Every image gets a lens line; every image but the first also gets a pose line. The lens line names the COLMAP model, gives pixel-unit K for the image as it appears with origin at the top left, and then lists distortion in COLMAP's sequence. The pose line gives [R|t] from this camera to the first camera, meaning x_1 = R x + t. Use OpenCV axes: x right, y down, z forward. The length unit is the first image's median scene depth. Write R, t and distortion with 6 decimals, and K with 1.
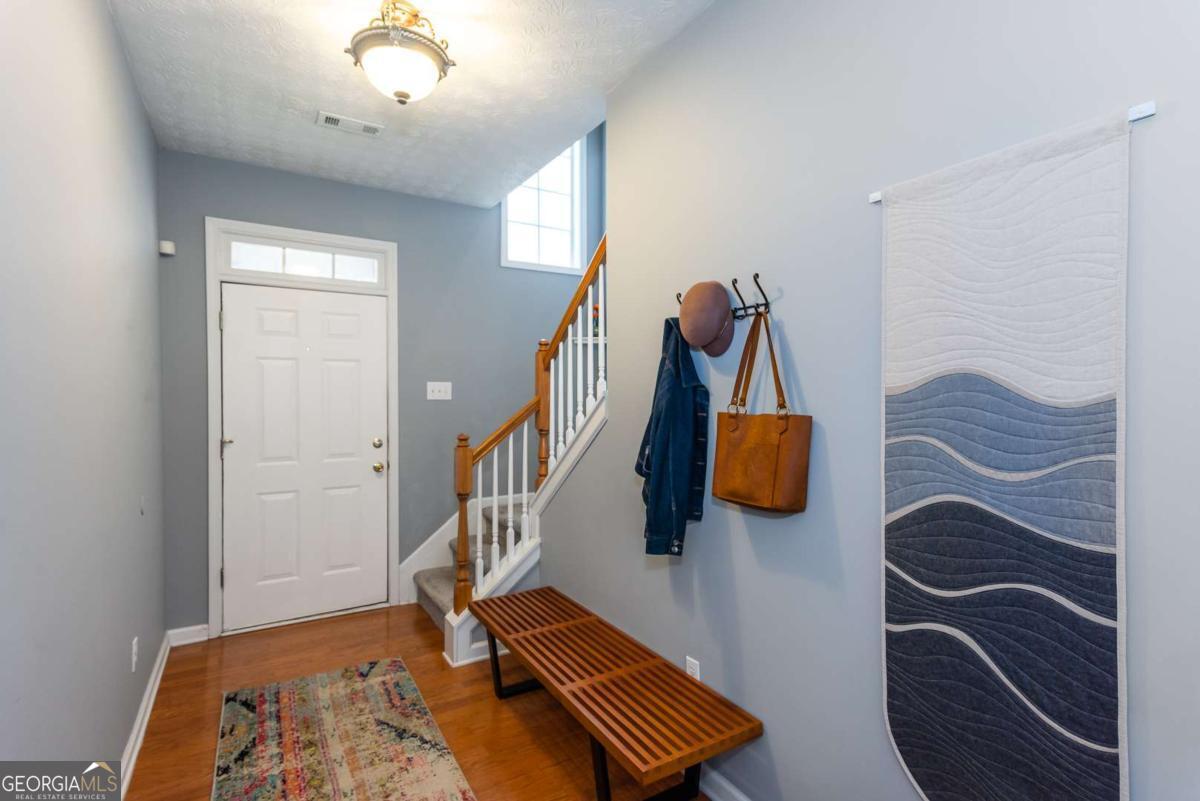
lens RADIAL K [[583.0, 0, 599.2], [0, 583.0, 398.0], [0, 0, 1]] dist [0.005881, 0.000801]
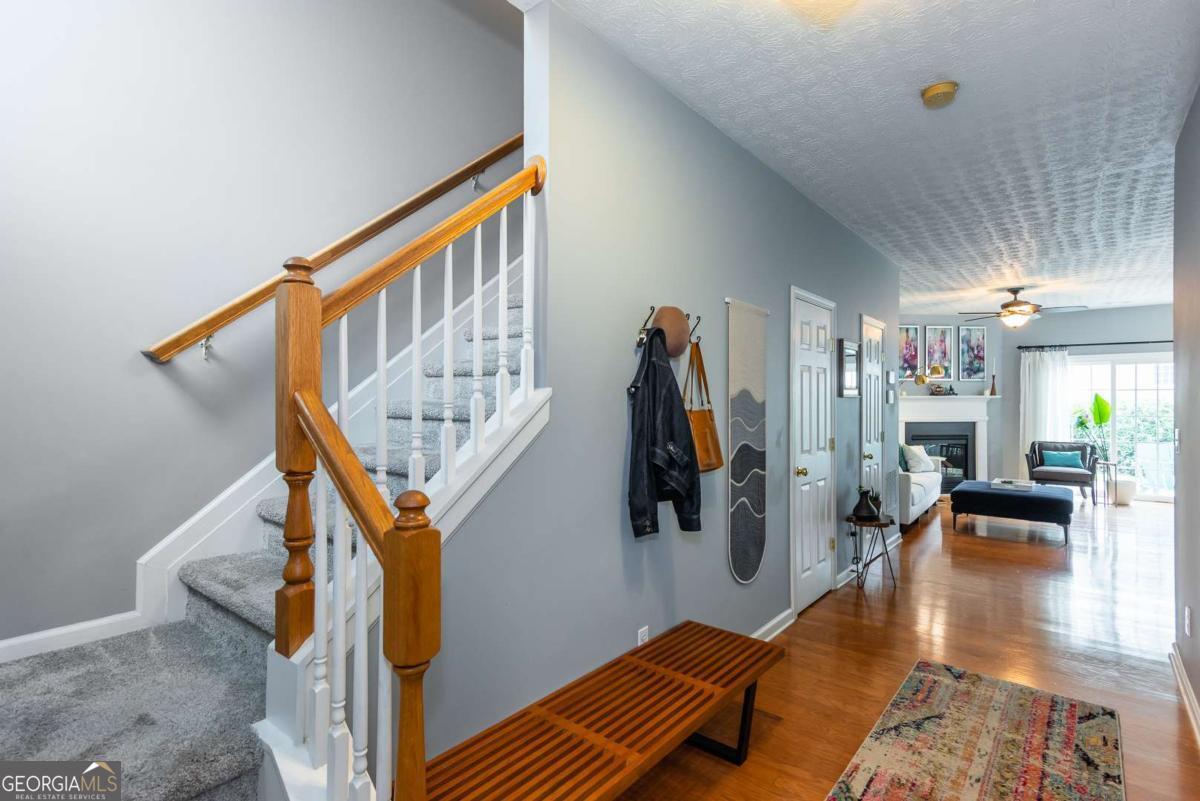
lens RADIAL K [[583.0, 0, 598.8], [0, 583.0, 398.6], [0, 0, 1]] dist [0.005881, 0.000801]
pose [[-0.334312, 0.006515, 0.942440, -1.303406], [0.003152, 0.999978, -0.005794, 0.005671], [-0.942457, 0.001033, -0.334325, 2.140622]]
